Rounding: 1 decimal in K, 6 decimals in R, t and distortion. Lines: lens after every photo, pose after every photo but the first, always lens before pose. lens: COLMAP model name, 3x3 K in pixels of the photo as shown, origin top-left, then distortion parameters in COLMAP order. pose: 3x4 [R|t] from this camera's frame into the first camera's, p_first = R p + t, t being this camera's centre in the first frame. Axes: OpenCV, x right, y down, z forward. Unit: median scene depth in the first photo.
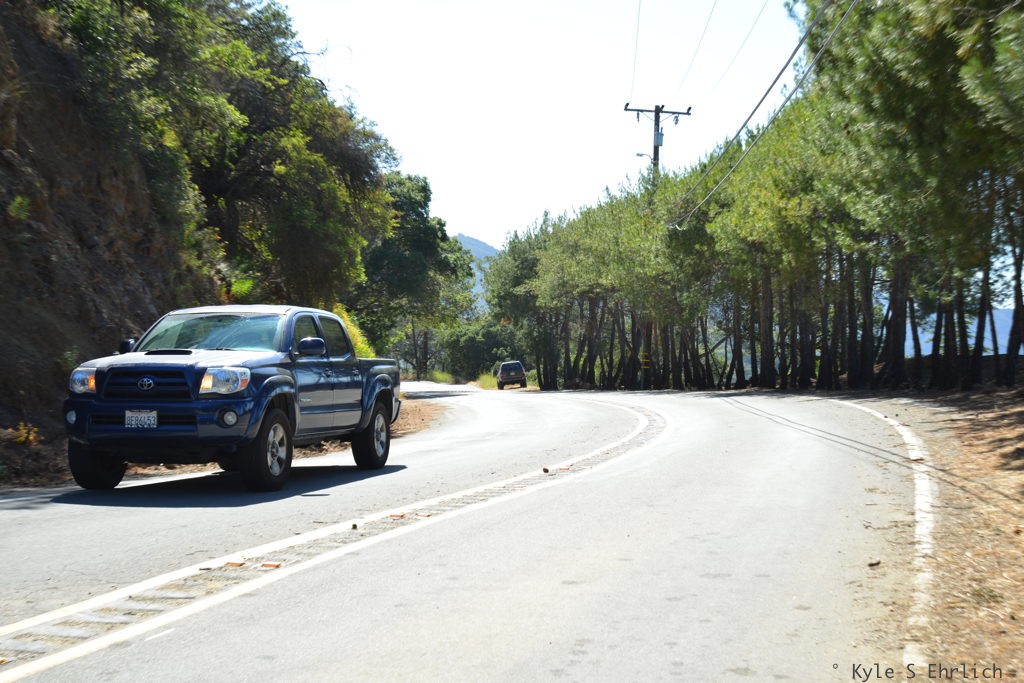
lens RADIAL K [[1471.2, 0, 513.7], [0, 1471.2, 342.5], [0, 0, 1]] dist [-0.042809, 0.064307]
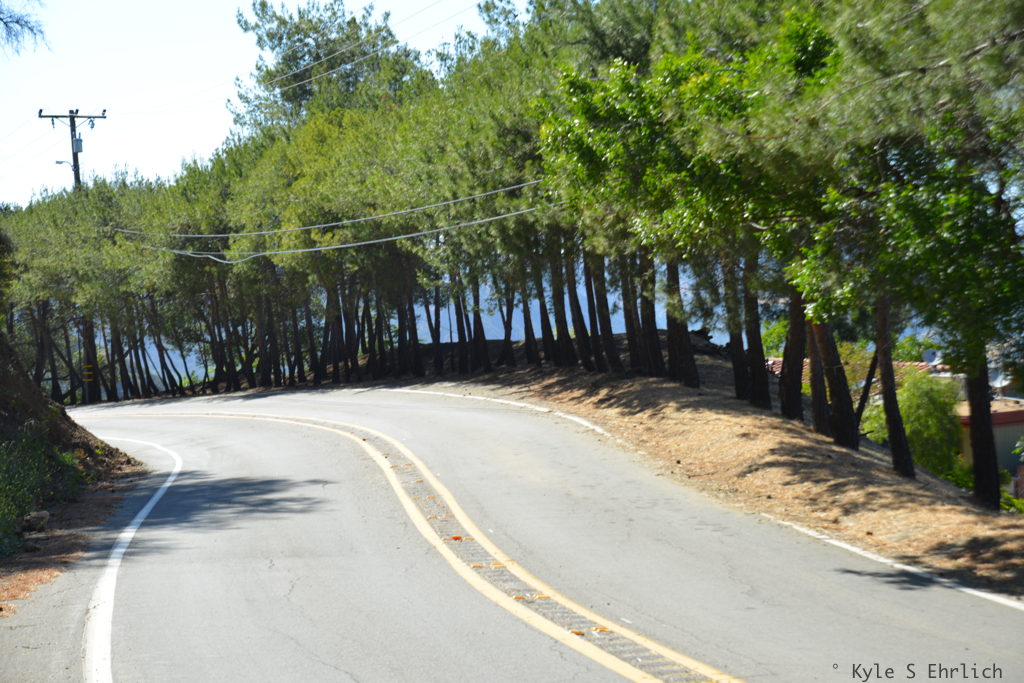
lens RADIAL K [[2006.1, 0, 509.1], [0, 2006.1, 340.5], [0, 0, 1]] dist [-0.012269, 0.381221]
pose [[0.908197, -0.097604, 0.407004, -0.401943], [0.093586, 0.995164, 0.029821, -0.046877], [-0.407947, 0.011007, 0.912939, -0.674513]]
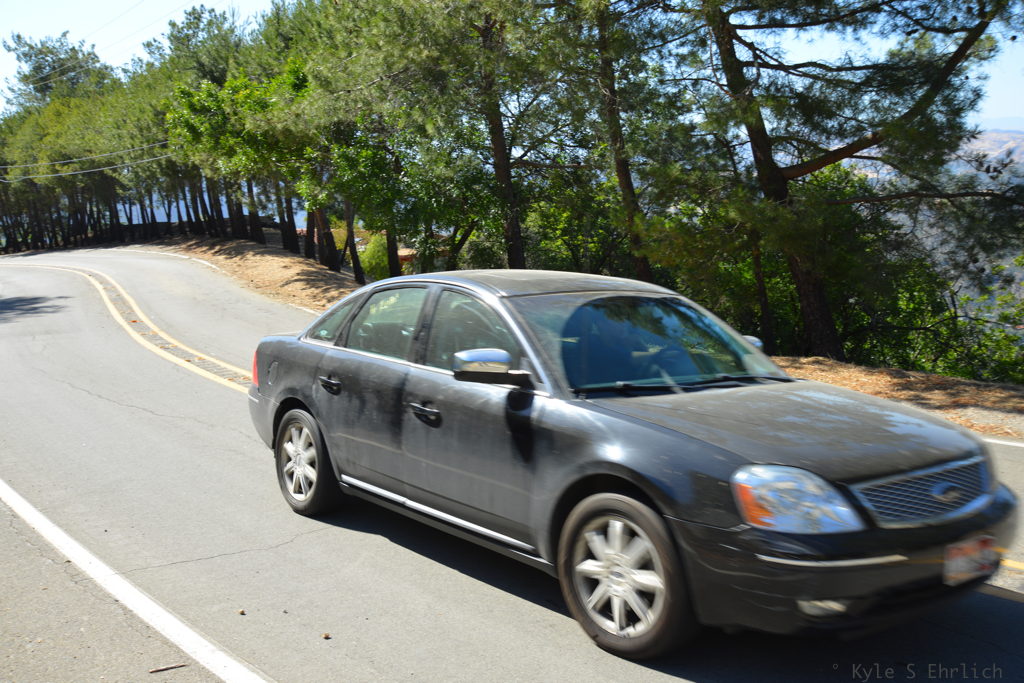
lens RADIAL K [[1007.1, 0, 513.7], [0, 1007.1, 352.9], [0, 0, 1]] dist [-0.063682, 0.108560]
pose [[0.732940, -0.195555, 0.651580, -0.407958], [0.091895, 0.977475, 0.189994, -0.046653], [-0.674058, -0.079377, 0.734401, -0.726615]]
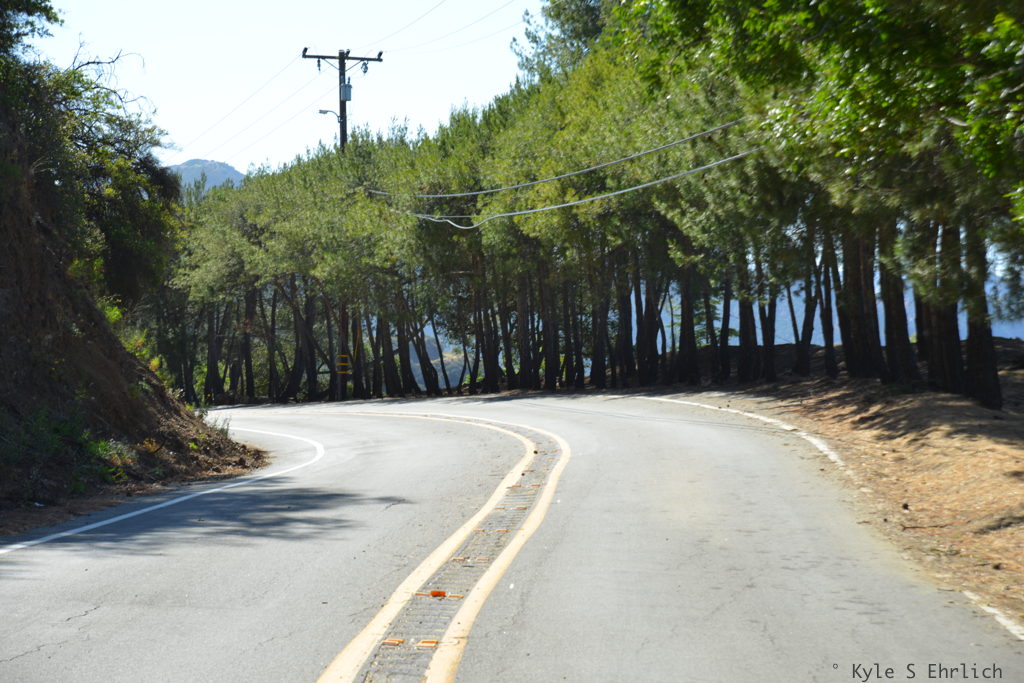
lens RADIAL K [[2285.1, 0, 509.8], [0, 2285.1, 343.0], [0, 0, 1]] dist [0.039373, 0.245880]
pose [[0.970885, -0.042759, 0.235699, -0.243082], [0.041367, 0.999085, 0.010851, -0.019505], [-0.235948, -0.000785, 0.971765, -0.523098]]
